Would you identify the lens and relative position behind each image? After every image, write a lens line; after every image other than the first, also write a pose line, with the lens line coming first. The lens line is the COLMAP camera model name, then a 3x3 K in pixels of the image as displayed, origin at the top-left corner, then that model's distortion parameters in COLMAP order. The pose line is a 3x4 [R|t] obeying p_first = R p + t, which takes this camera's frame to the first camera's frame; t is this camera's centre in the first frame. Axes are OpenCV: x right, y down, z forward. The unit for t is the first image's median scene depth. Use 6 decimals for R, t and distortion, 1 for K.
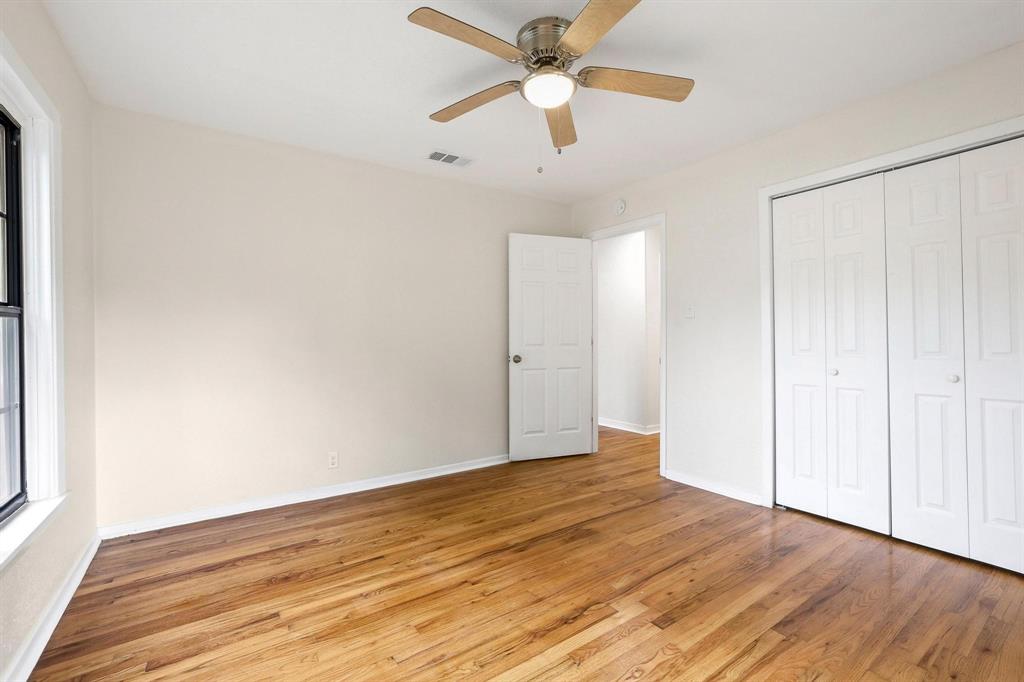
lens RADIAL K [[436.5, 0, 512.2], [0, 436.5, 336.5], [0, 0, 1]] dist [-0.015220, 0.000879]
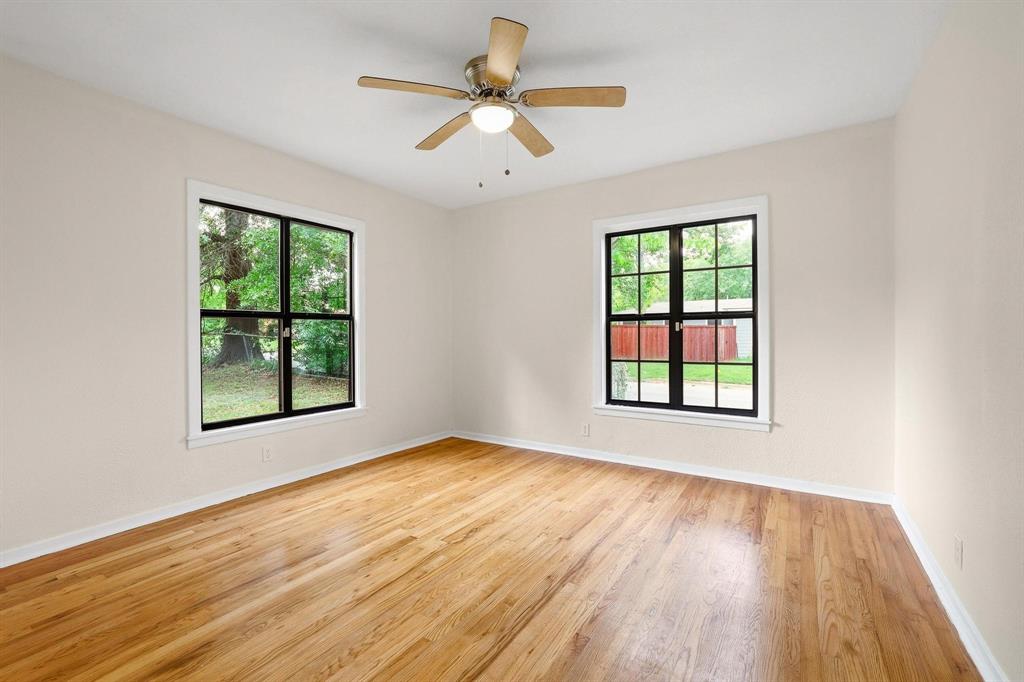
lens RADIAL K [[436.5, 0, 511.4], [0, 436.5, 336.1], [0, 0, 1]] dist [-0.015220, 0.000879]
pose [[-0.926525, 0.013405, -0.375995, 0.467867], [0.011709, 0.999908, 0.006795, 0.009144], [0.376051, 0.001893, -0.926597, 2.016769]]
